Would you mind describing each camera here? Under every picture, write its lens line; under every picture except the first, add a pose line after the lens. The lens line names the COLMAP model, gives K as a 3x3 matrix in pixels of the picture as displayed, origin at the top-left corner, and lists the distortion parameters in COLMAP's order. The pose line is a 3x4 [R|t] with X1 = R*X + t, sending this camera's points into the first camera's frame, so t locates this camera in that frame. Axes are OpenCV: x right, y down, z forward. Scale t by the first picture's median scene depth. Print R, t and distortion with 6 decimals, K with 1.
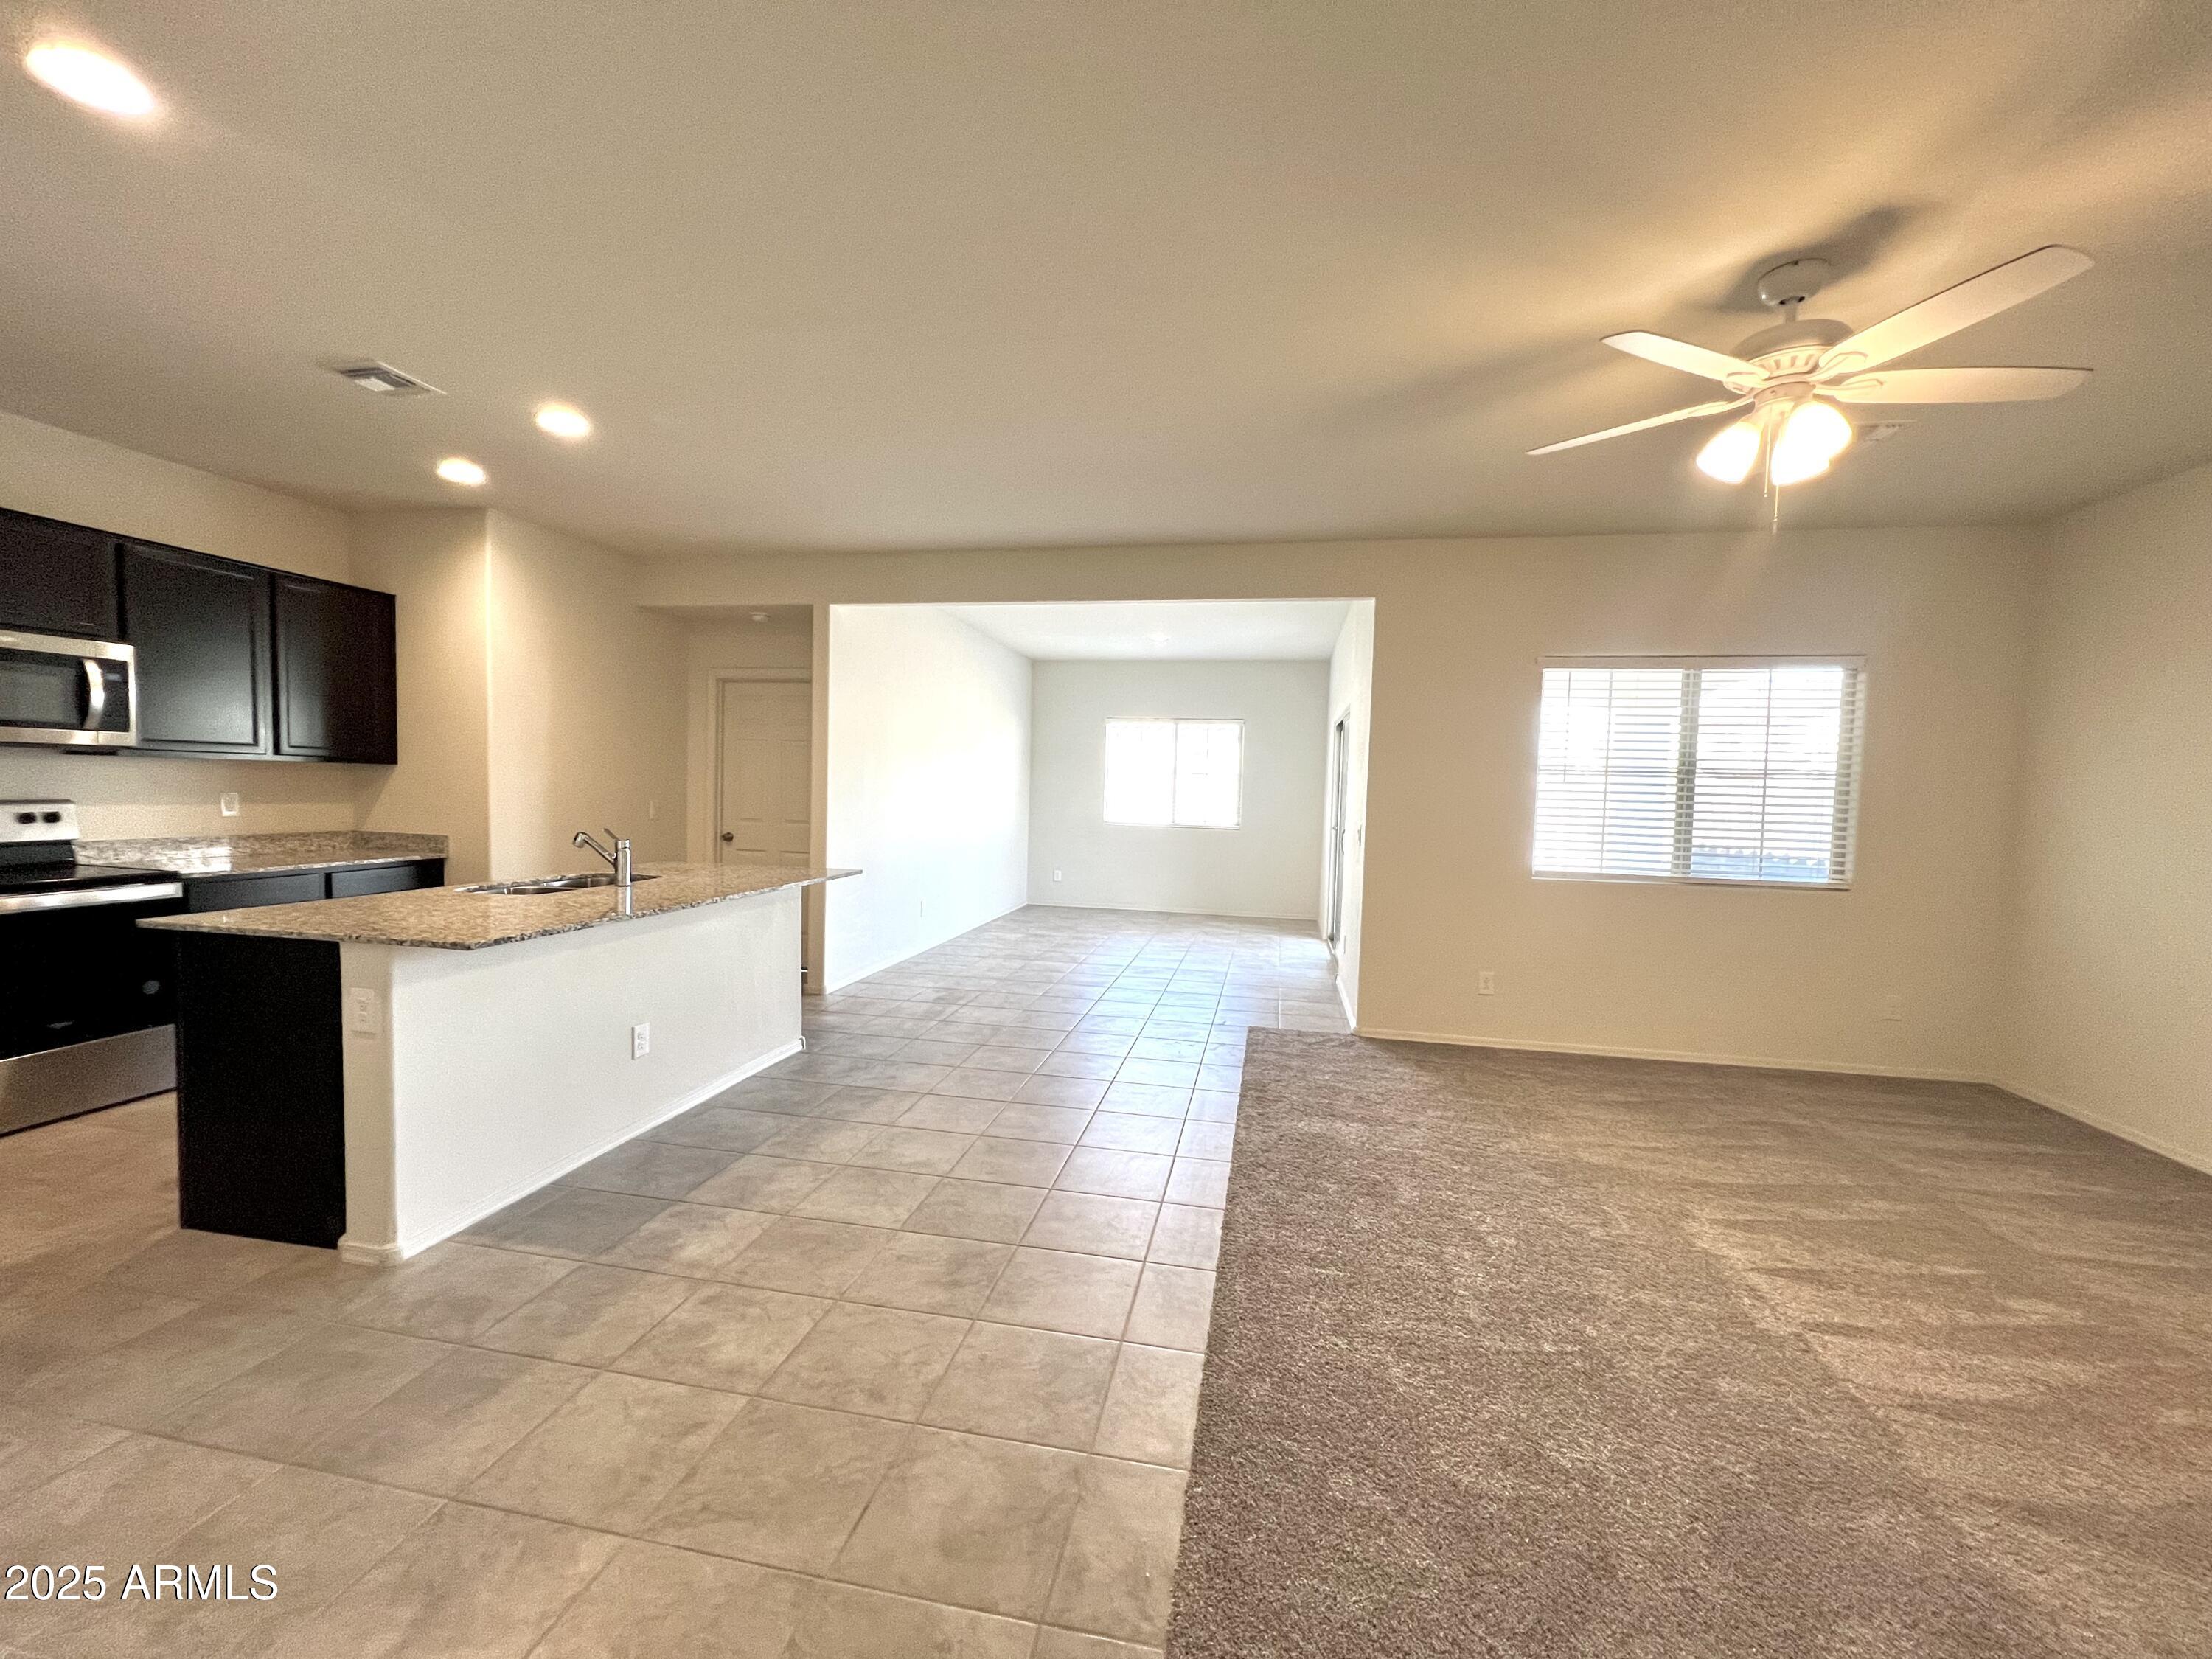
lens RADIAL K [[887.1, 0, 1106.0], [0, 887.1, 829.5], [0, 0, 1]] dist [-0.001362, -0.000090]
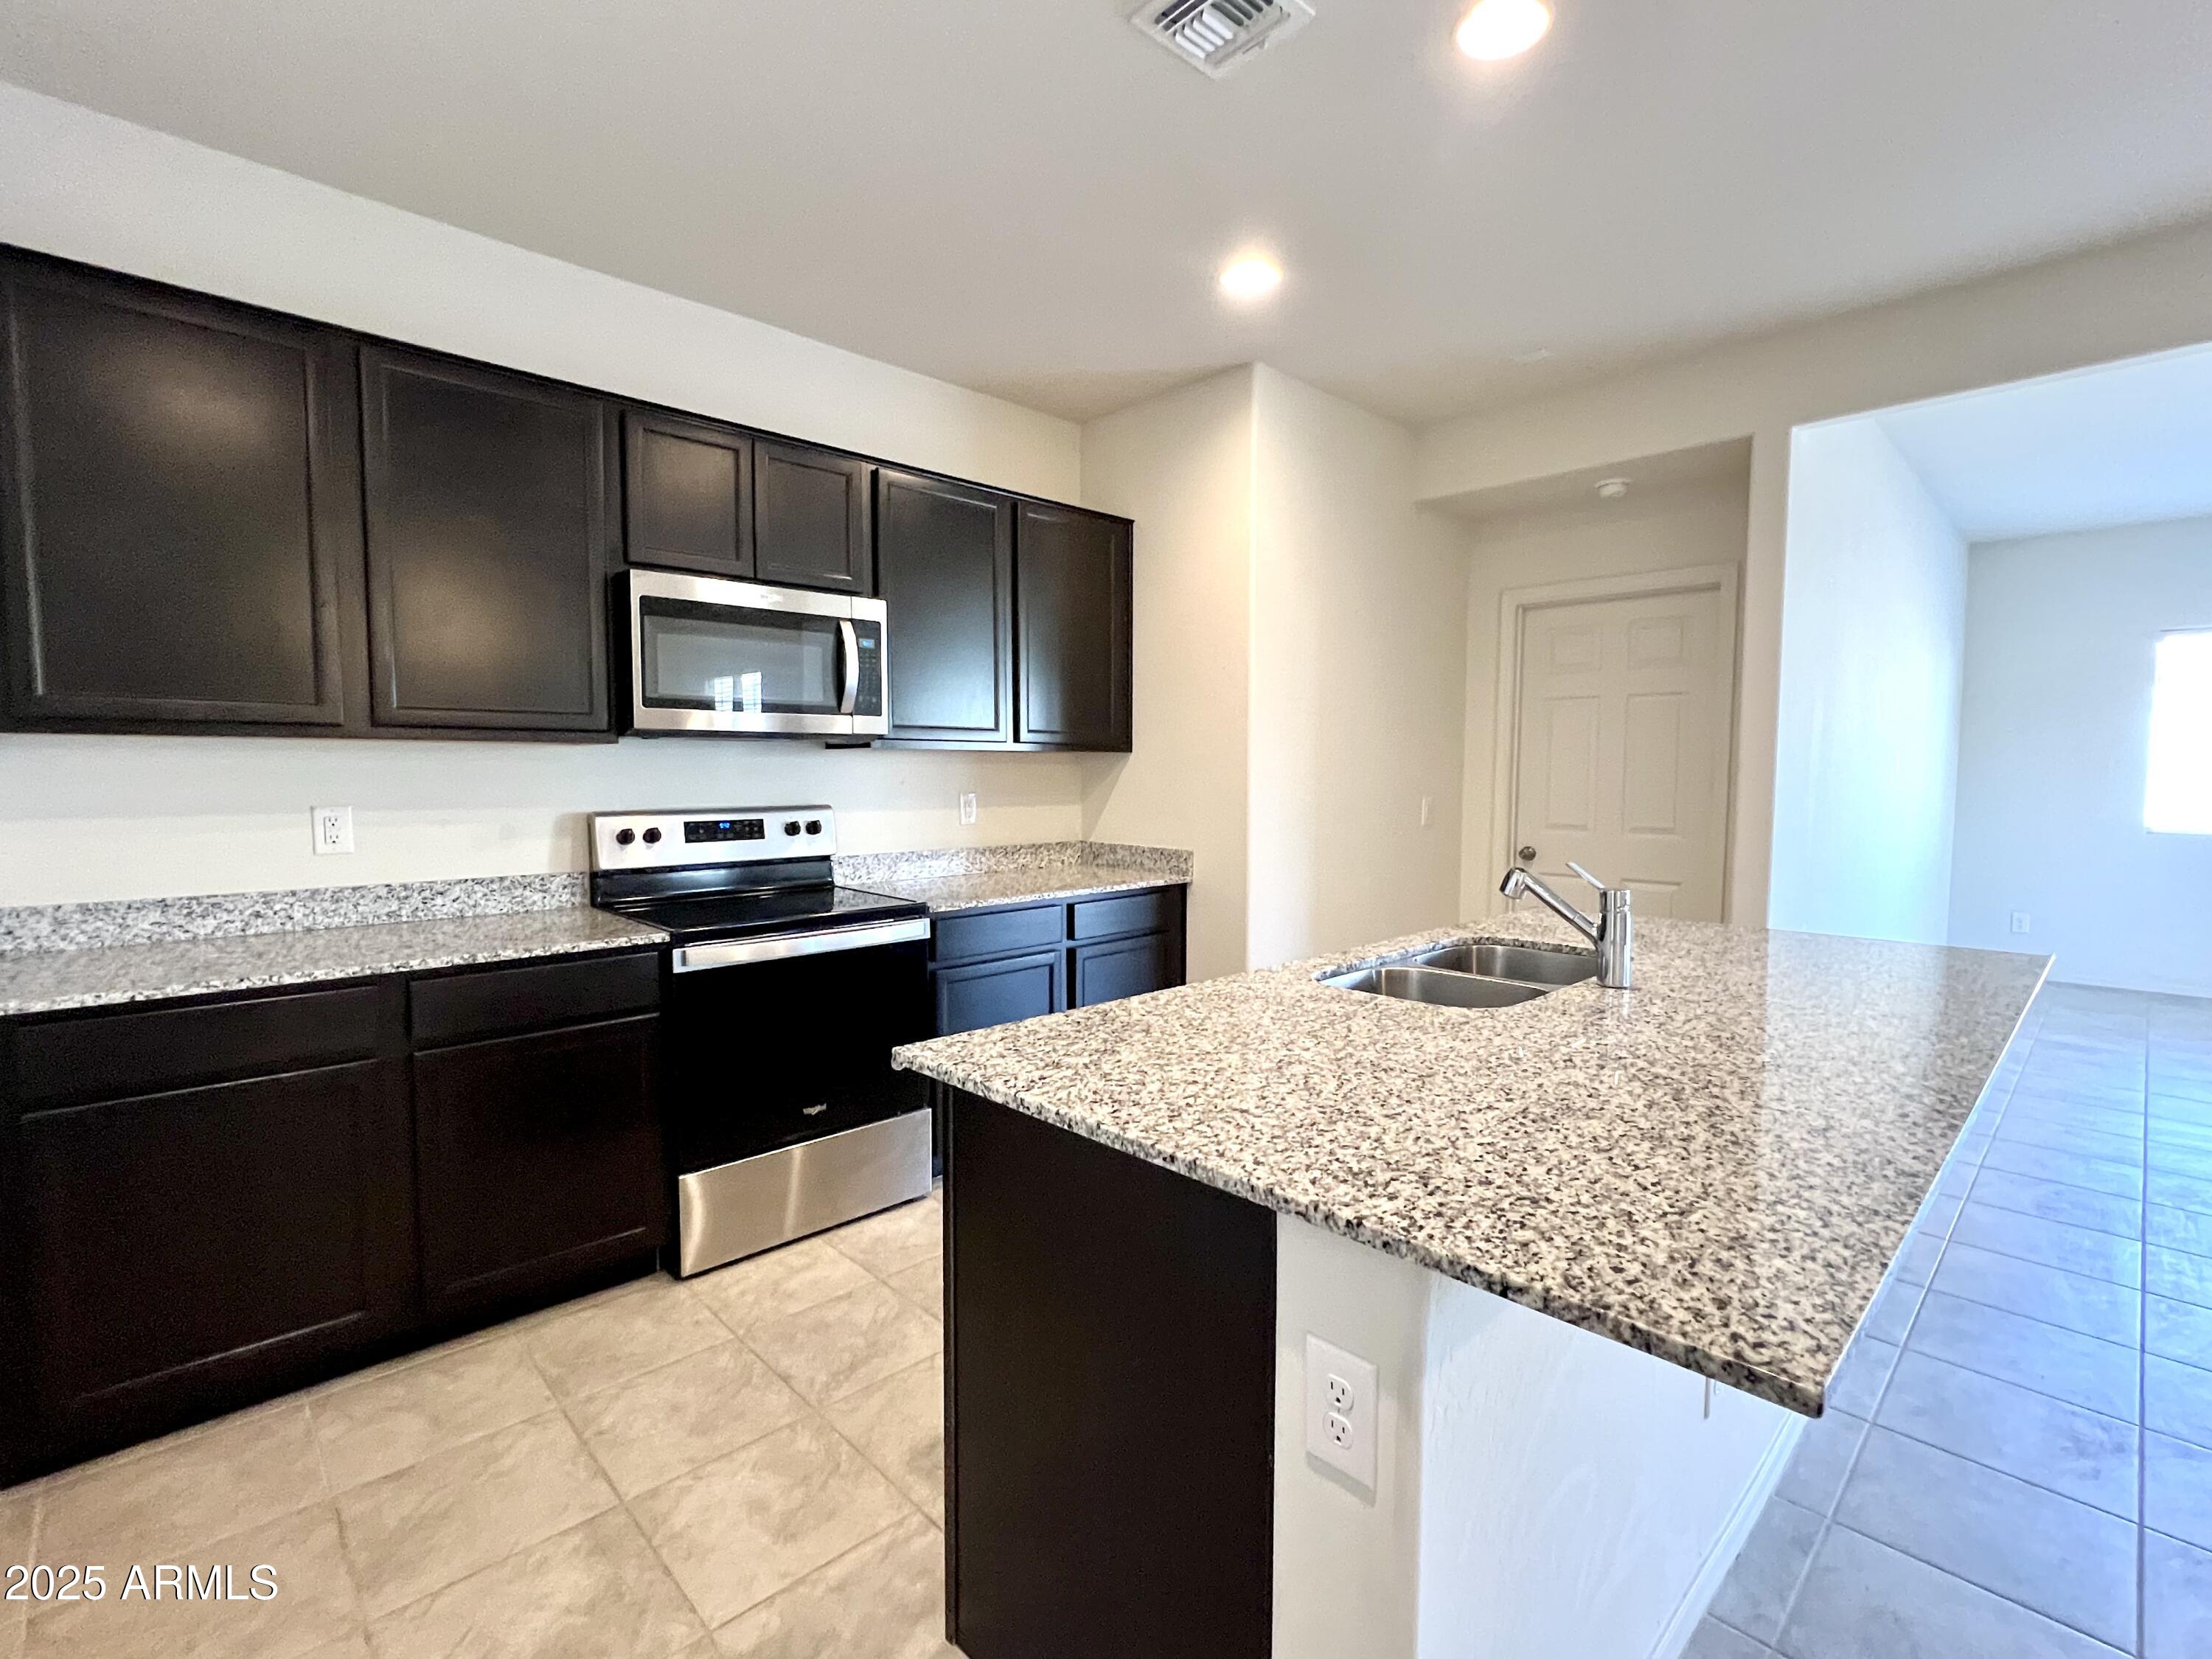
lens RADIAL K [[1017.9, 0, 1106.0], [0, 1017.9, 829.5], [0, 0, 1]] dist [-0.001705, -0.000235]
pose [[0.817947, 0.009906, -0.575208, -0.414951], [-0.007616, 0.999951, 0.006390, -0.018515], [0.575243, -0.000846, 0.817982, 0.372401]]
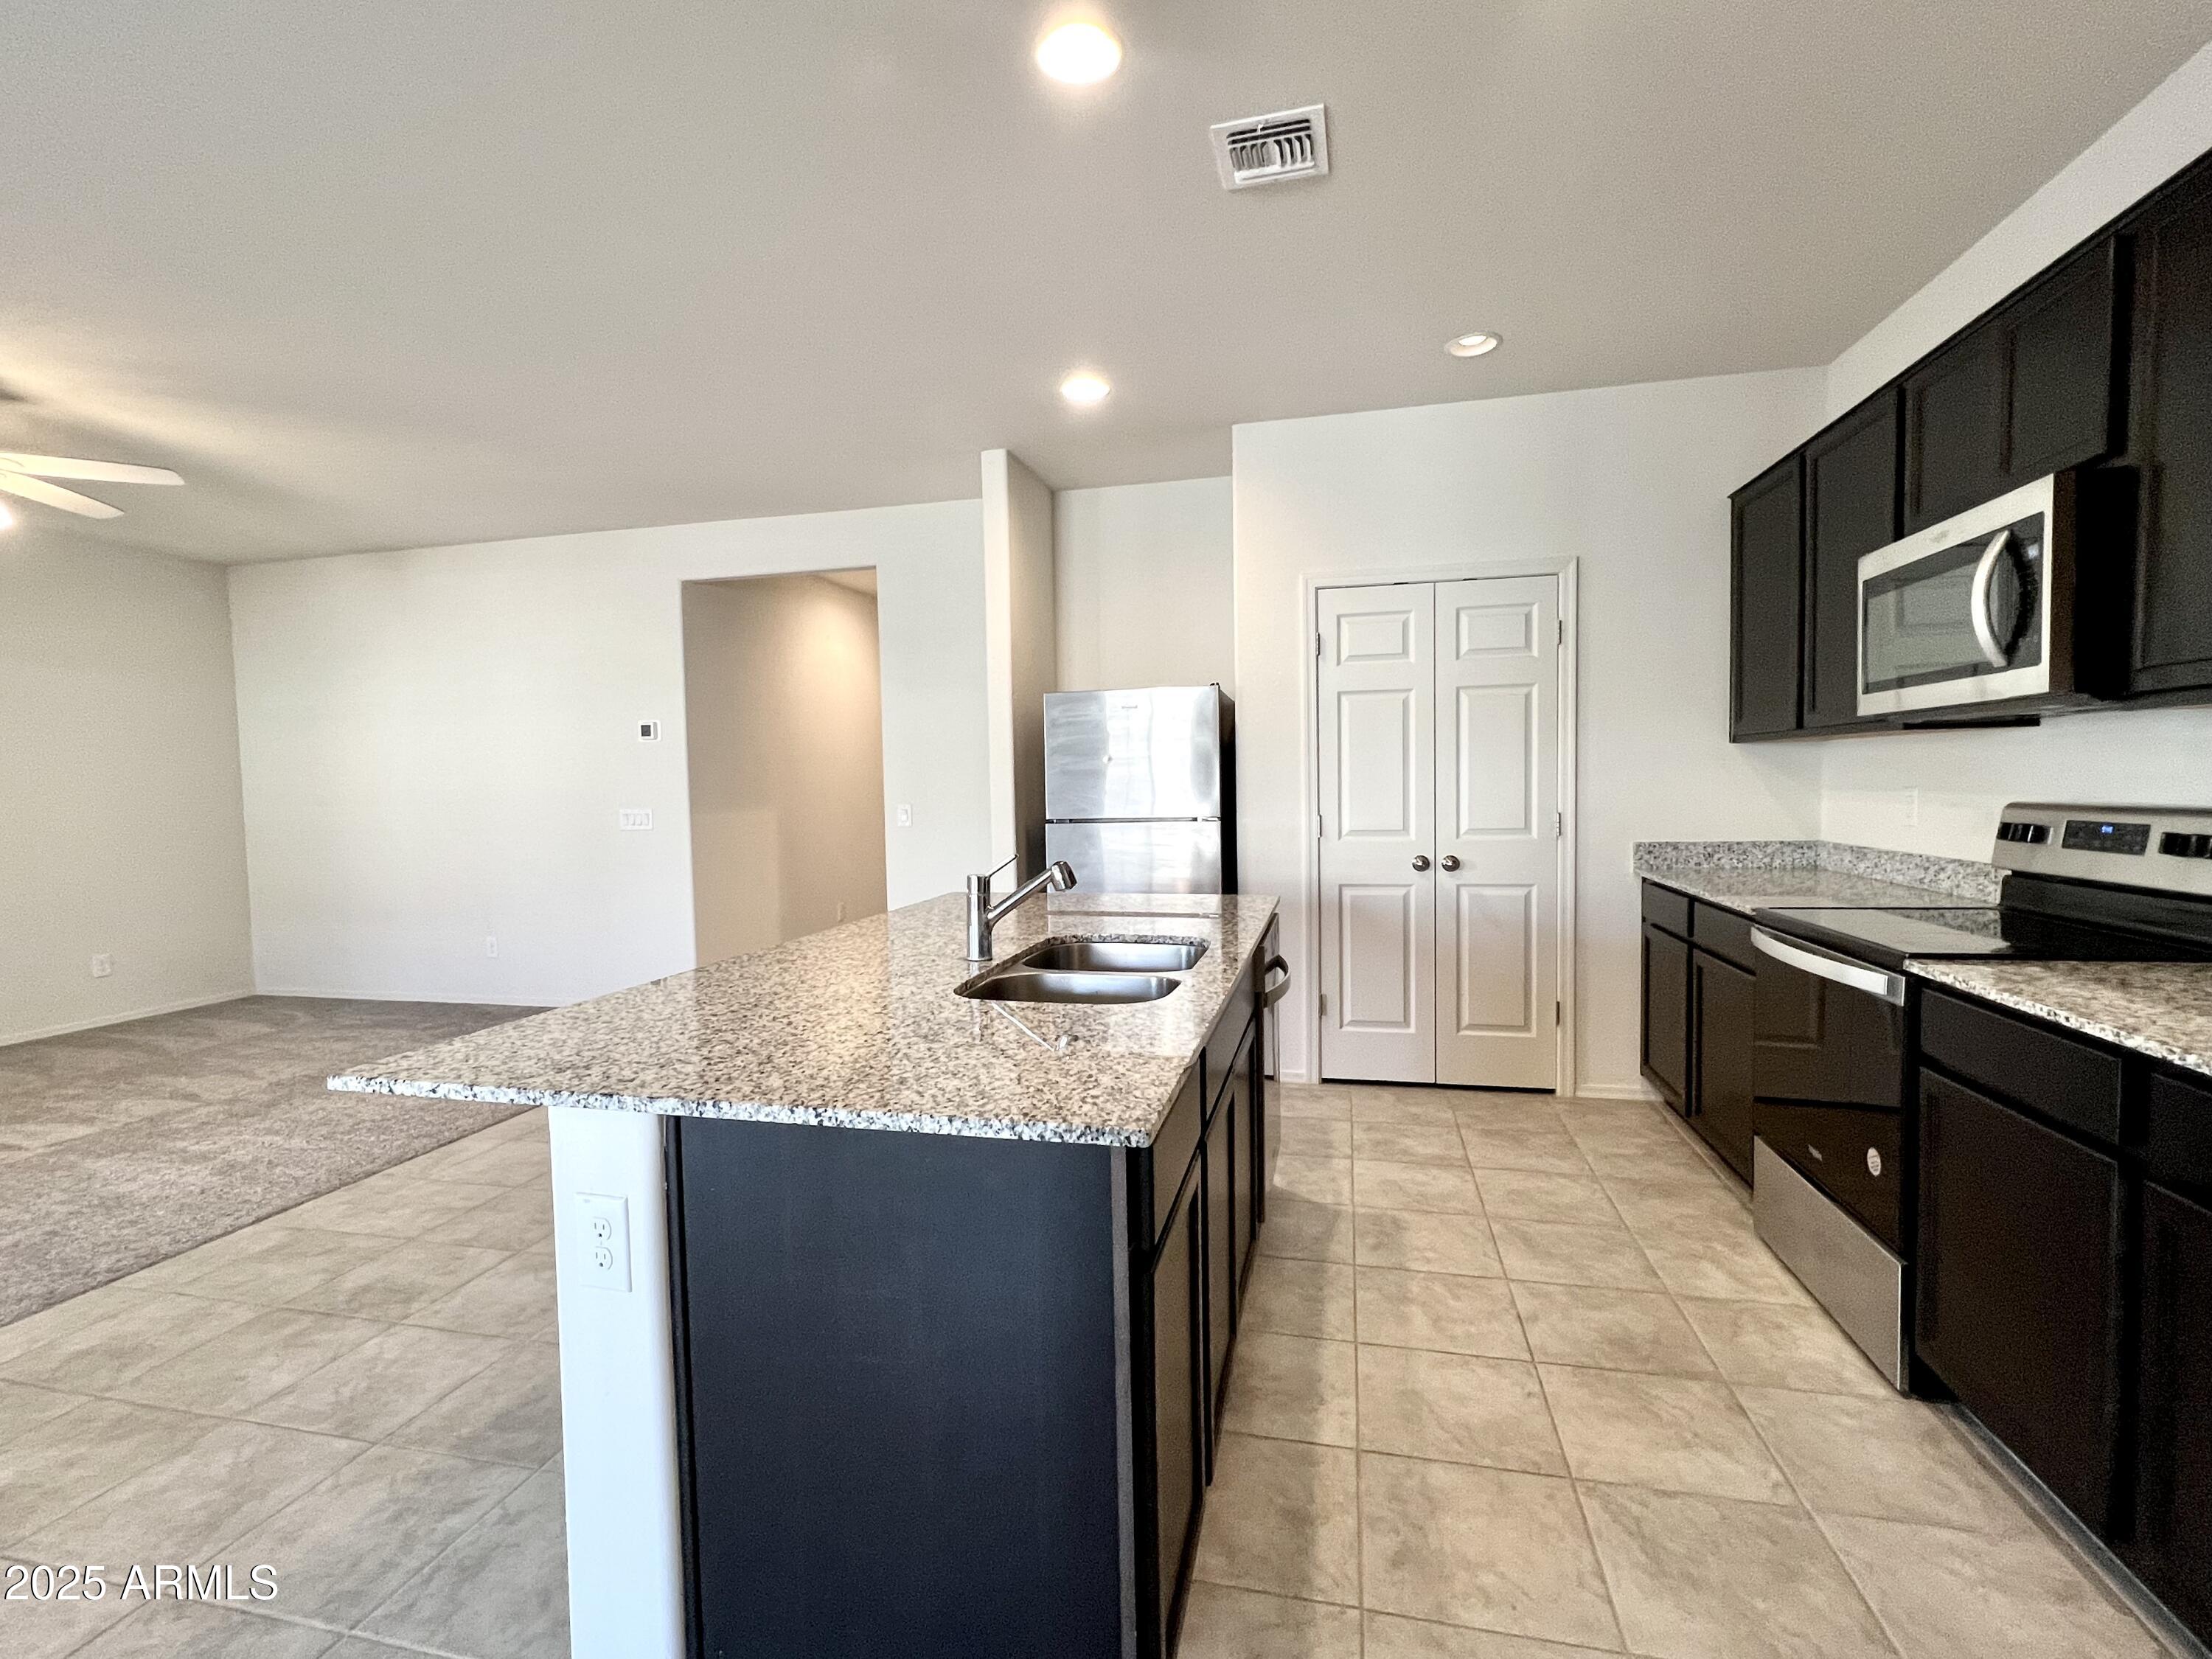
lens RADIAL K [[1017.9, 0, 1106.0], [0, 1017.9, 829.5], [0, 0, 1]] dist [-0.001705, -0.000235]
pose [[-0.999006, -0.008267, 0.043792, -0.590610], [-0.003945, 0.995192, 0.097866, -0.068464], [-0.044391, 0.097596, -0.994236, 1.458183]]
